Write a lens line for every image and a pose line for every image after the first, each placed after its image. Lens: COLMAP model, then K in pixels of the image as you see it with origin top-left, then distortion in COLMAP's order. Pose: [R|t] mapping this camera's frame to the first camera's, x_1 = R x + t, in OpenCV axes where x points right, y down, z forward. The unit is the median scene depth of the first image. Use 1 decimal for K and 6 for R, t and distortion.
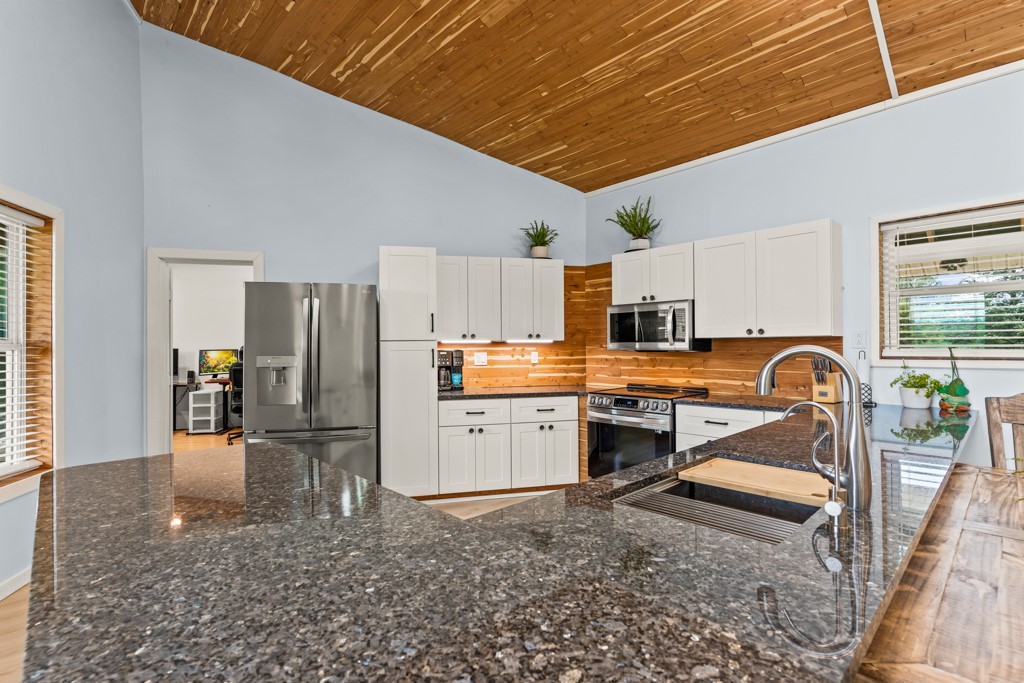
lens RADIAL K [[484.6, 0, 516.7], [0, 484.6, 346.4], [0, 0, 1]] dist [0.000751, -0.000268]
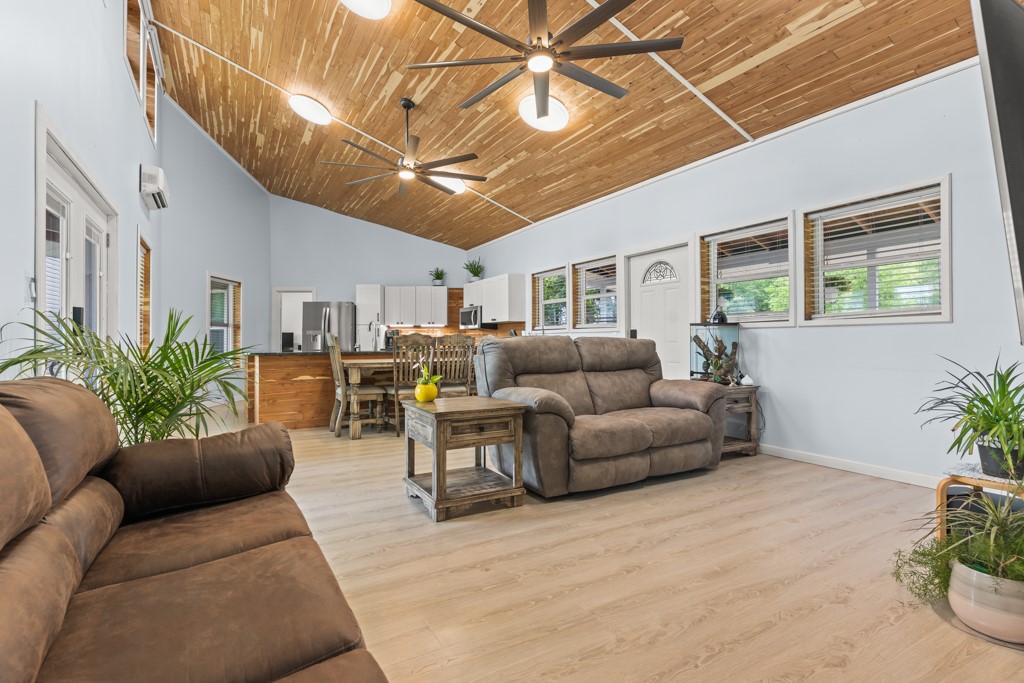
lens RADIAL K [[484.6, 0, 512.3], [0, 484.6, 334.6], [0, 0, 1]] dist [0.000751, -0.000268]
pose [[0.973548, 0.000568, -0.228480, 0.959350], [-0.002898, 0.999947, -0.009864, 0.054475], [0.228463, 0.010265, 0.973499, -1.078971]]
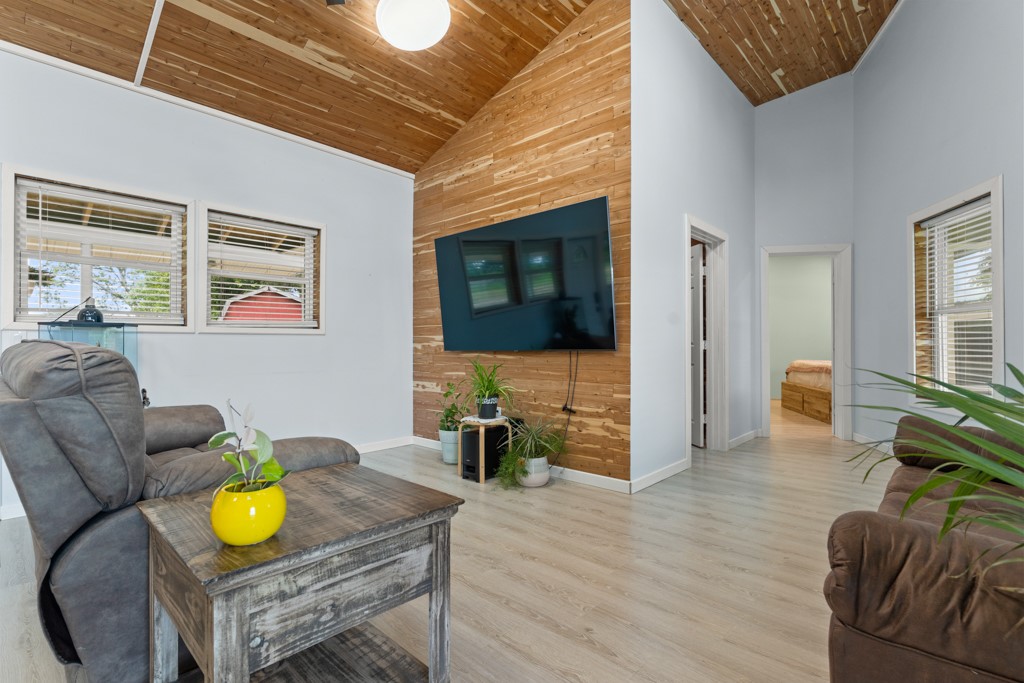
lens RADIAL K [[484.6, 0, 496.8], [0, 484.6, 344.3], [0, 0, 1]] dist [0.000751, -0.000268]
pose [[-0.043460, 0.009179, 0.999013, 0.379090], [-0.001092, 0.999957, -0.009235, 0.054486], [-0.999055, -0.001492, -0.043448, -0.465386]]
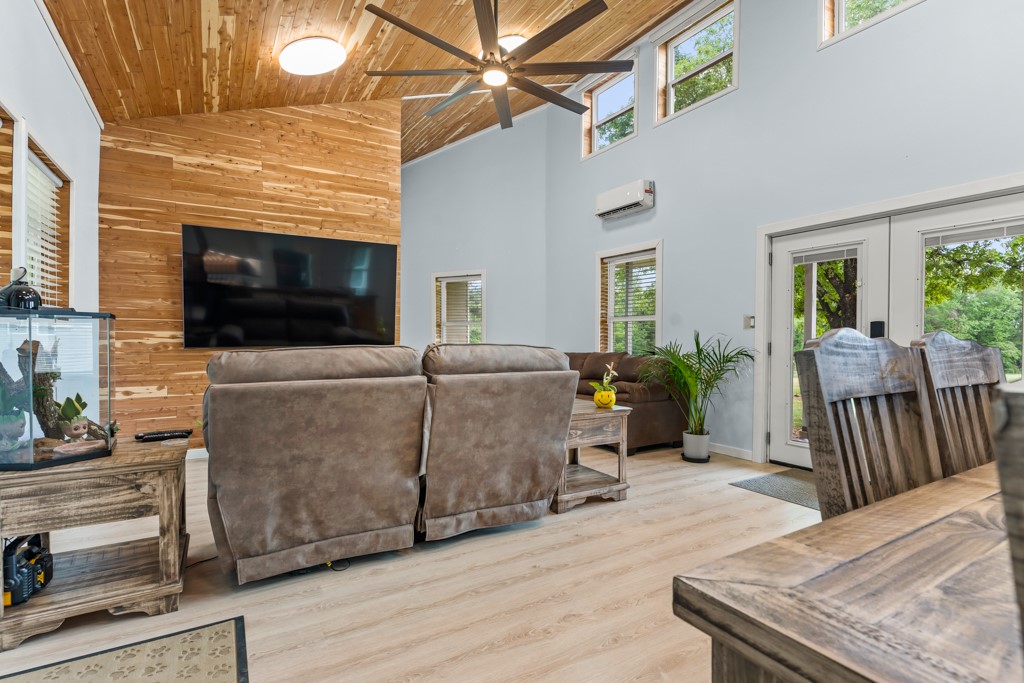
lens RADIAL K [[484.6, 0, 510.2], [0, 484.6, 346.9], [0, 0, 1]] dist [0.000751, -0.000268]
pose [[-0.971864, -0.001022, 0.235541, 0.610021], [0.002237, 0.999905, 0.013569, 0.043272], [-0.235532, 0.013714, -0.971770, 0.480296]]
